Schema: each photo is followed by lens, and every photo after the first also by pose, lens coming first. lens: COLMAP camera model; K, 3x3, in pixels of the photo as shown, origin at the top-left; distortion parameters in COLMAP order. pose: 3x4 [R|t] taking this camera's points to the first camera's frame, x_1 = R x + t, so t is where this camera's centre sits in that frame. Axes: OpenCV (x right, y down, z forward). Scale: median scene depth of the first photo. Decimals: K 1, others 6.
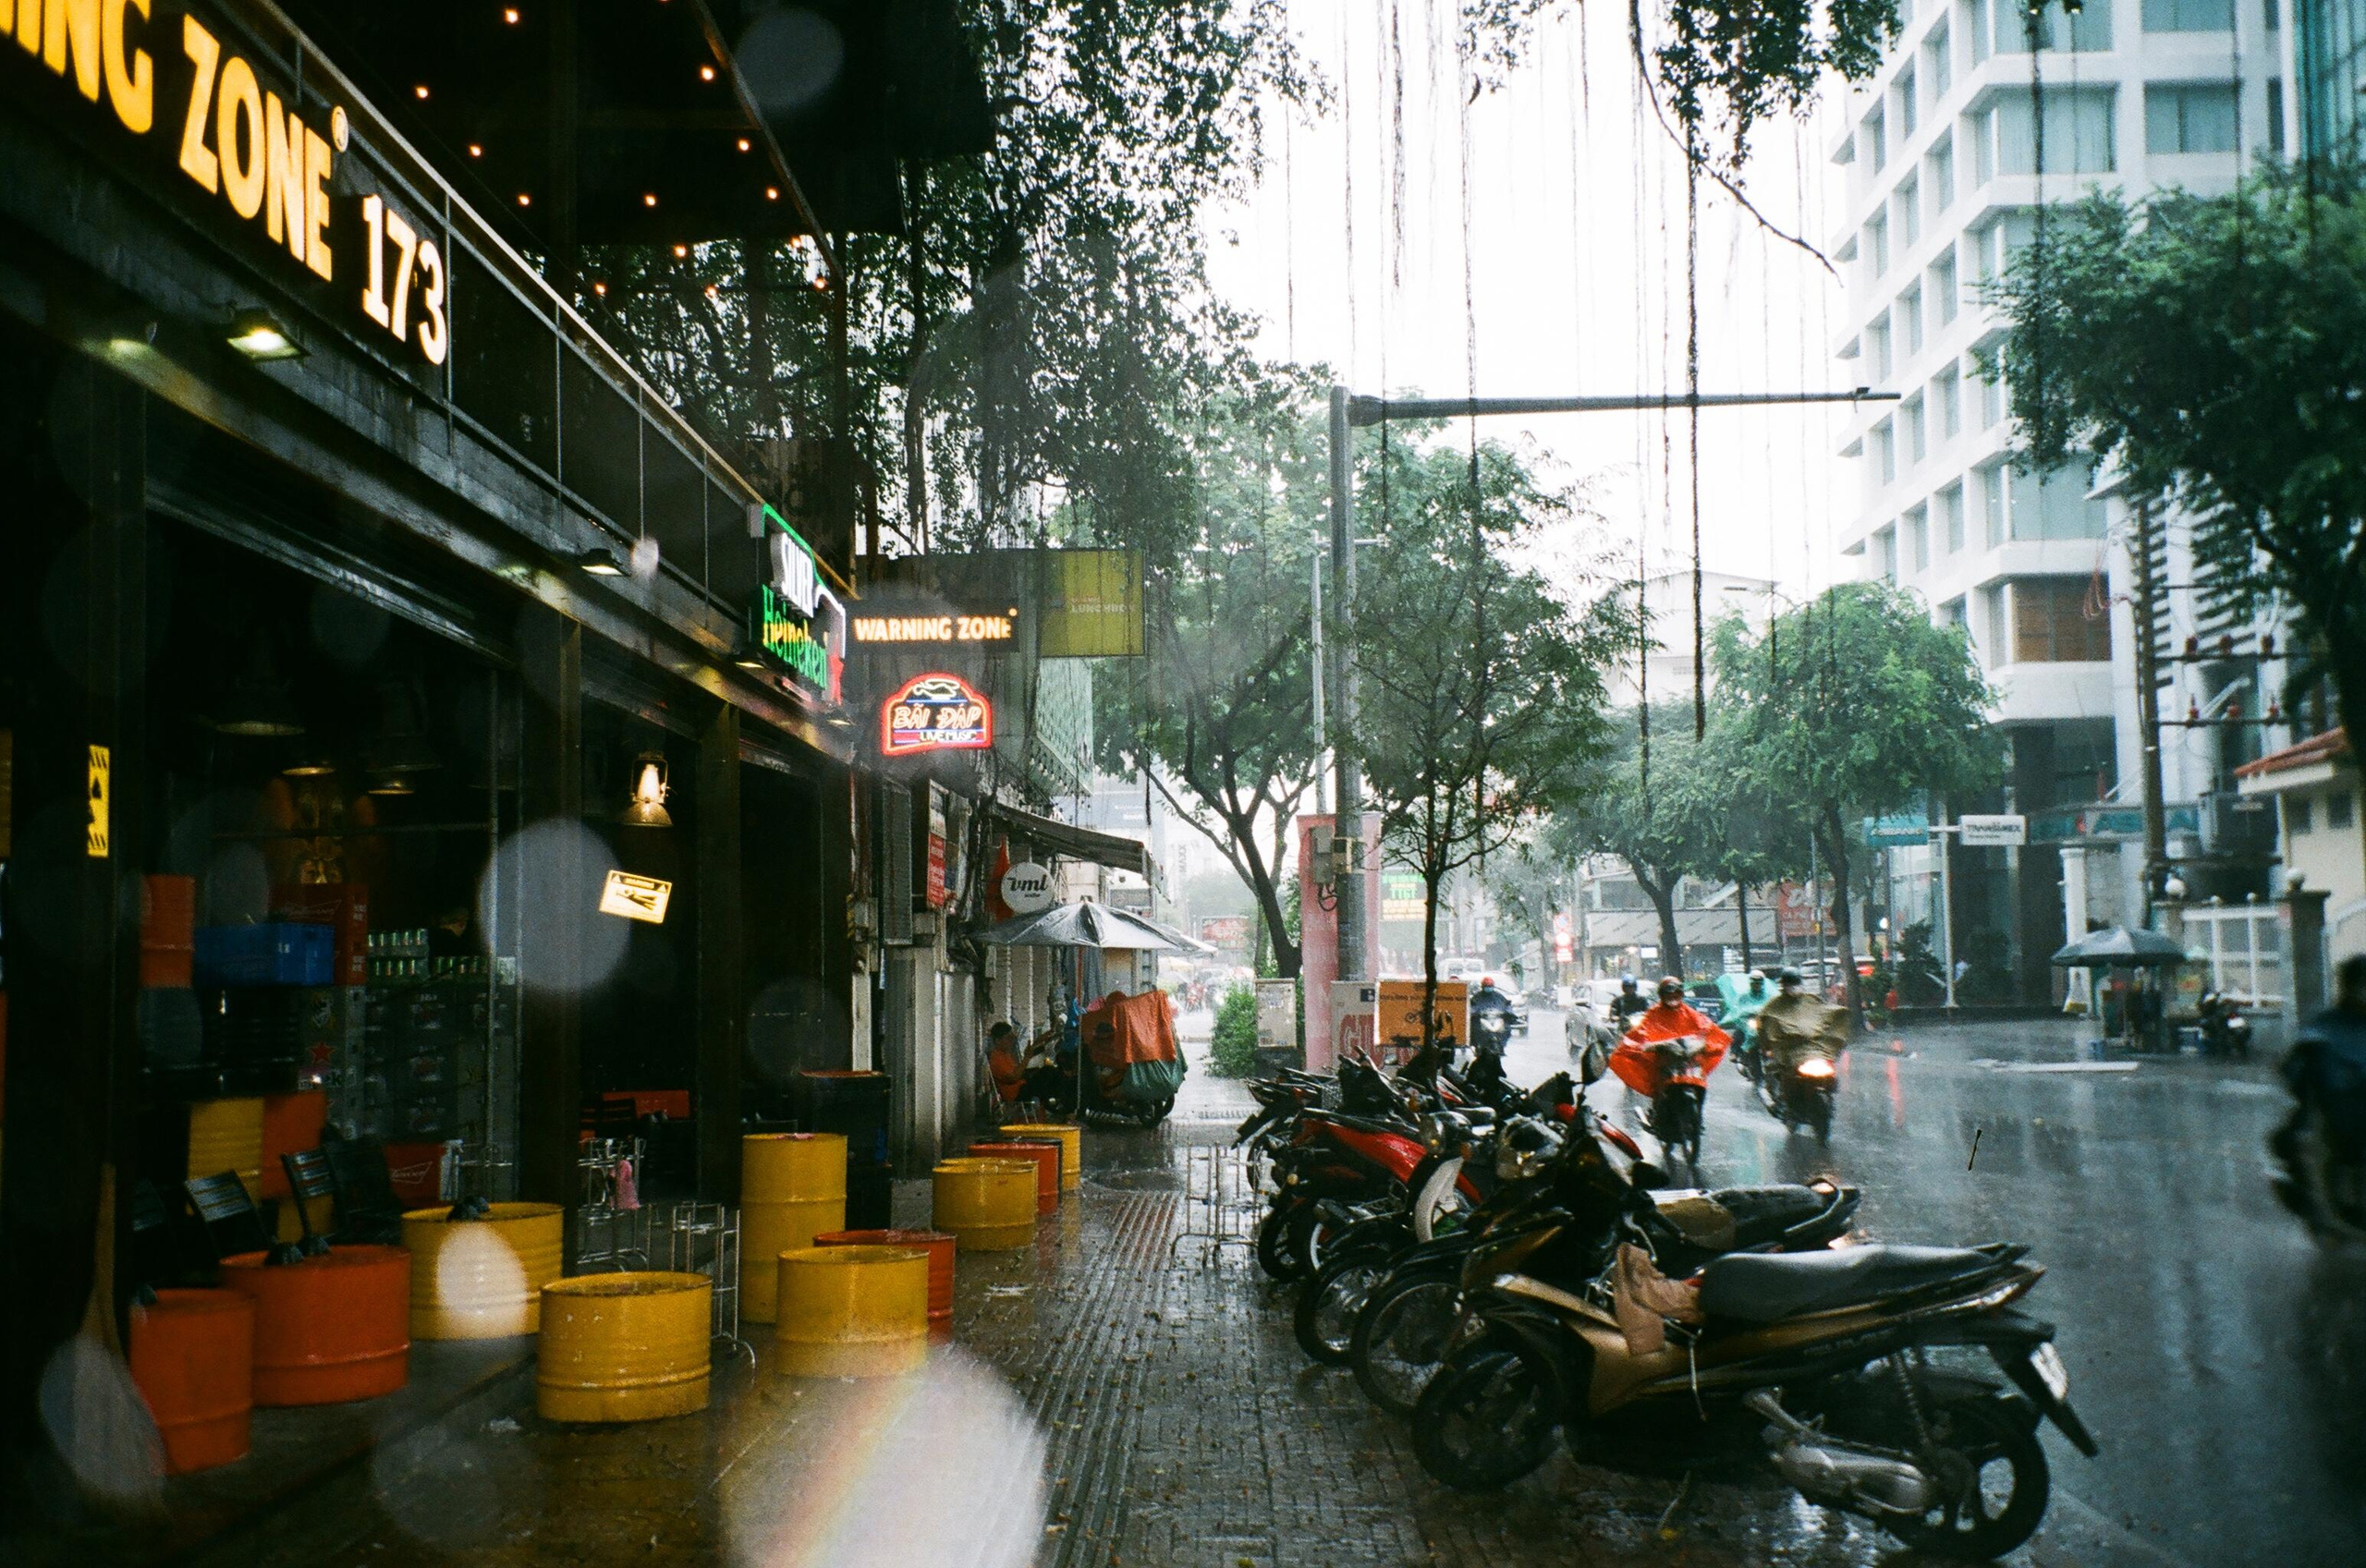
lens RADIAL K [[2488.1, 0, 1183.0], [0, 2488.1, 784.0], [0, 0, 1]] dist [0.014087, 0.002538]
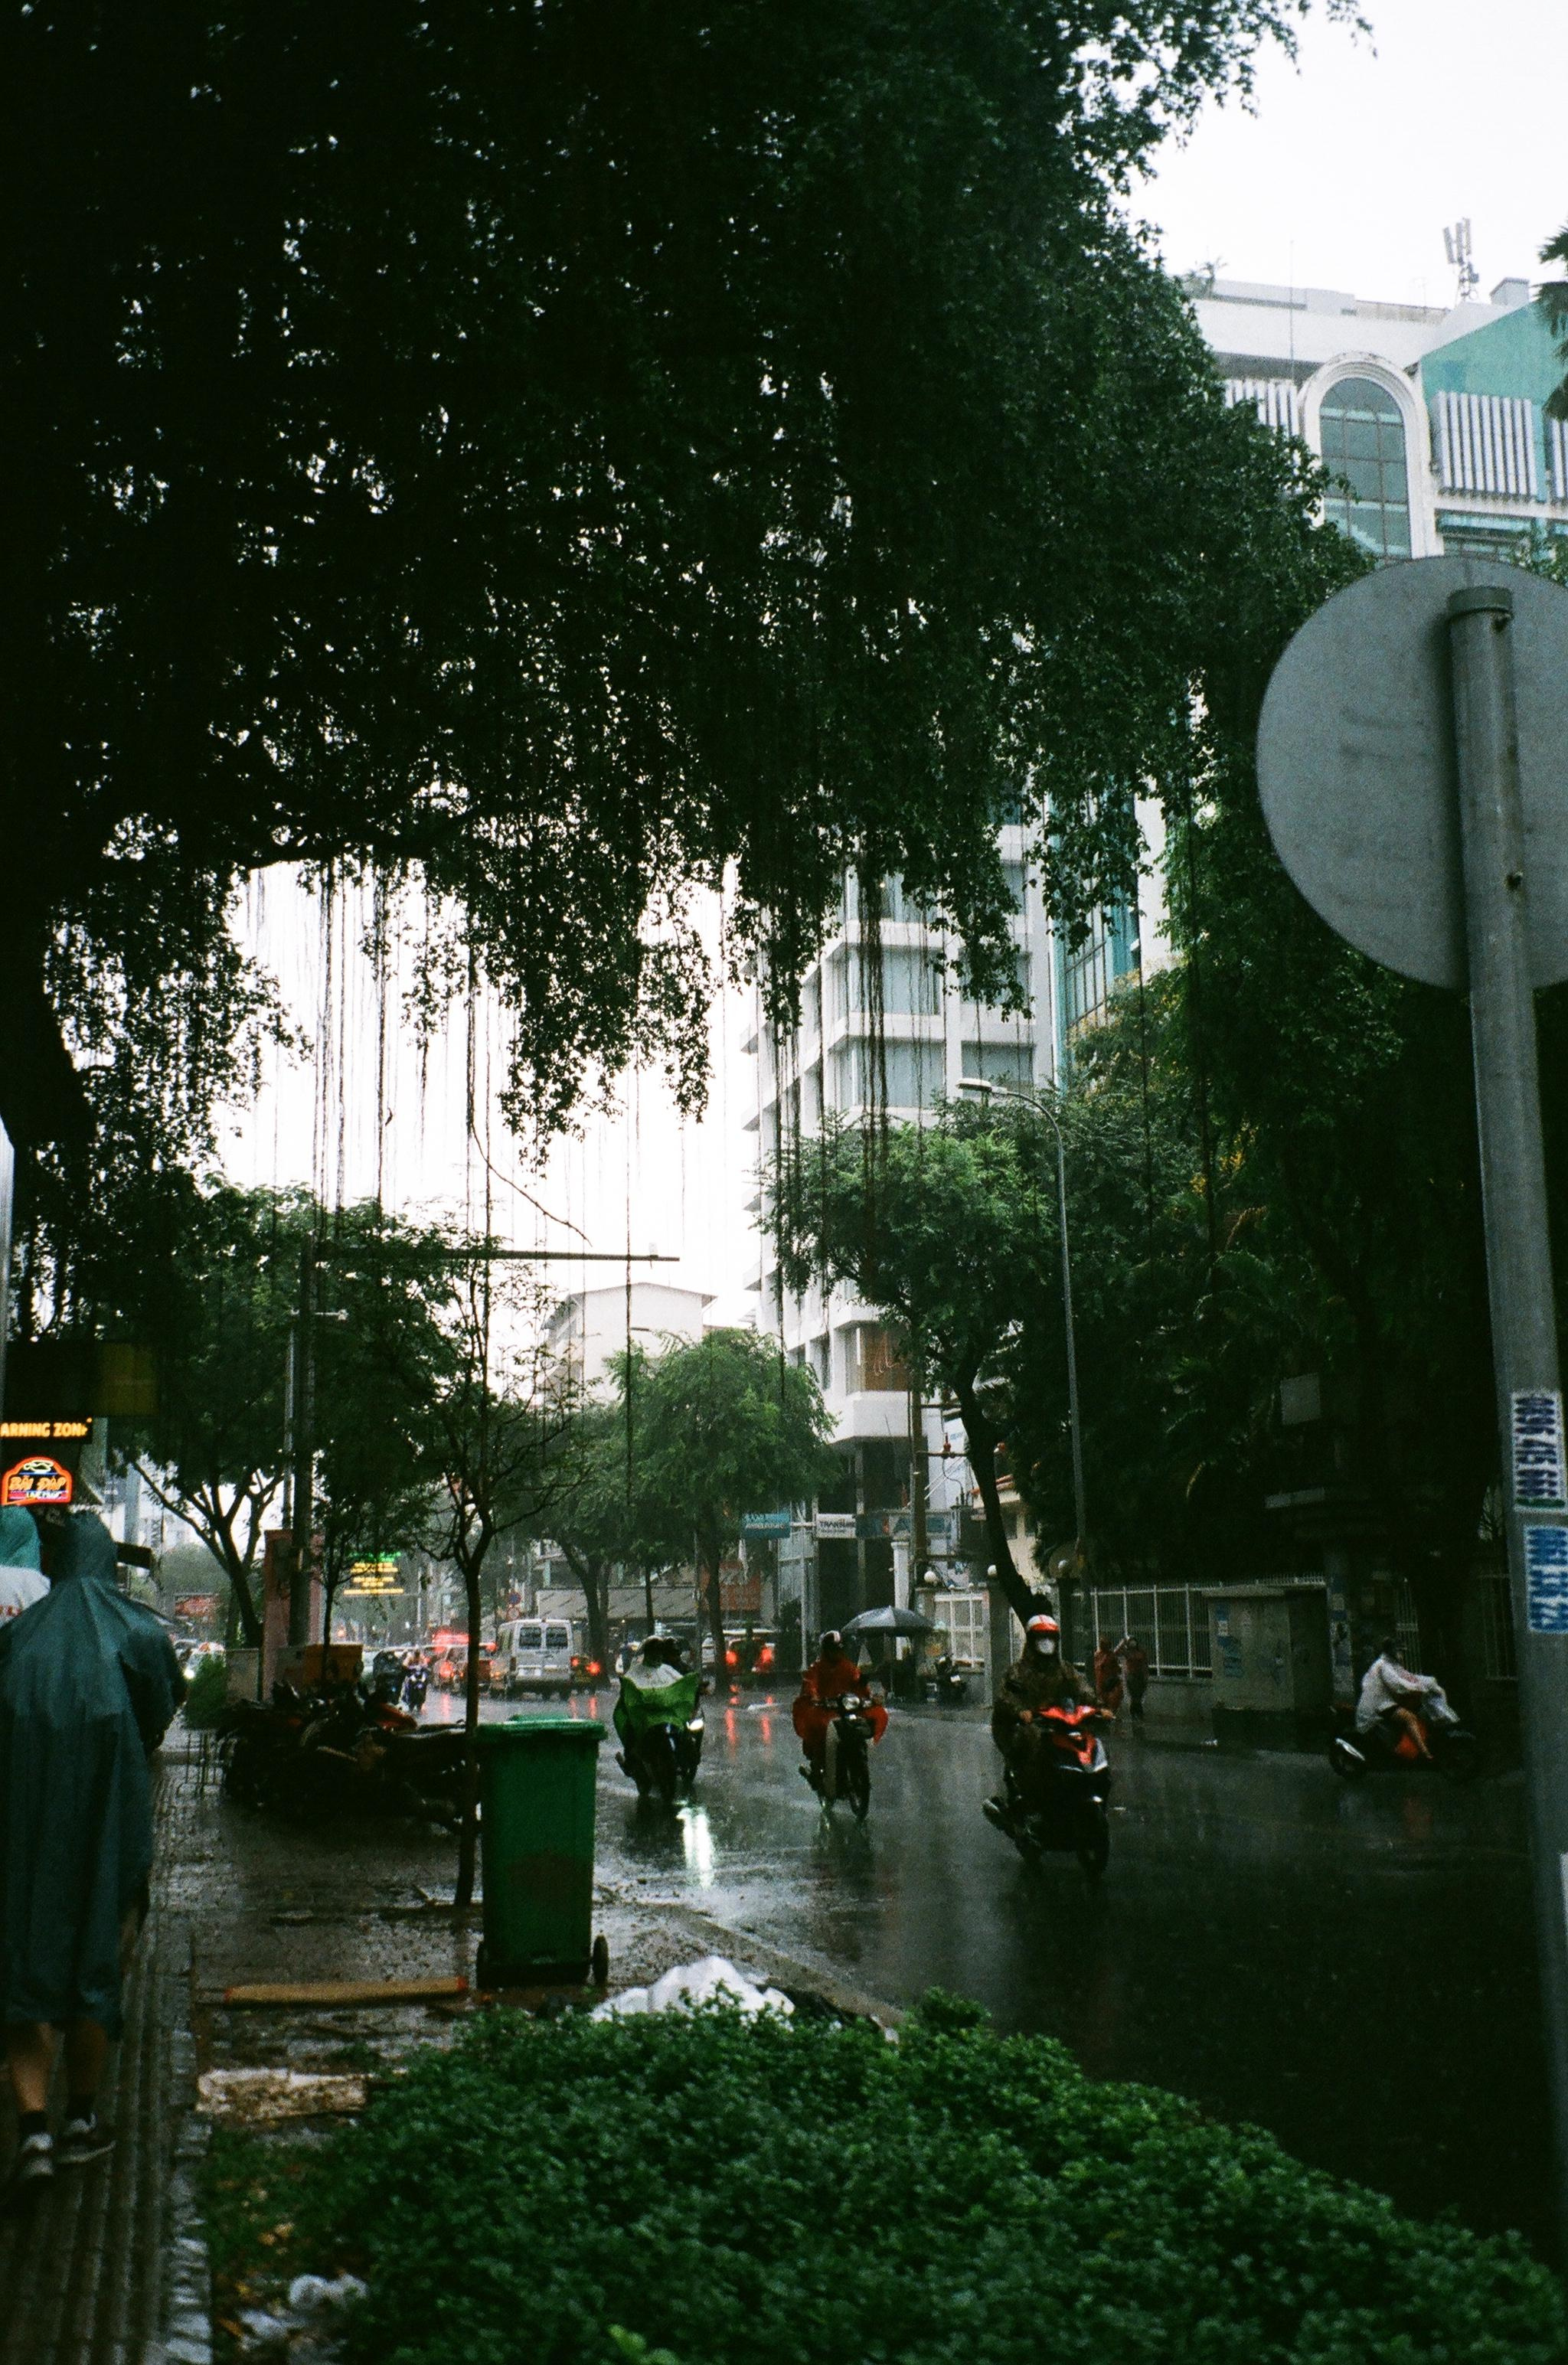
lens RADIAL K [[2306.5, 0, 788.0], [0, 2306.5, 1215.6], [0, 0, 1]] dist [0.085101, -0.004687]
pose [[0.965598, 0.045489, 0.256028, -0.007907], [-0.017637, 0.993770, -0.110046, -0.014880], [-0.259439, 0.101744, 0.960385, -0.218045]]
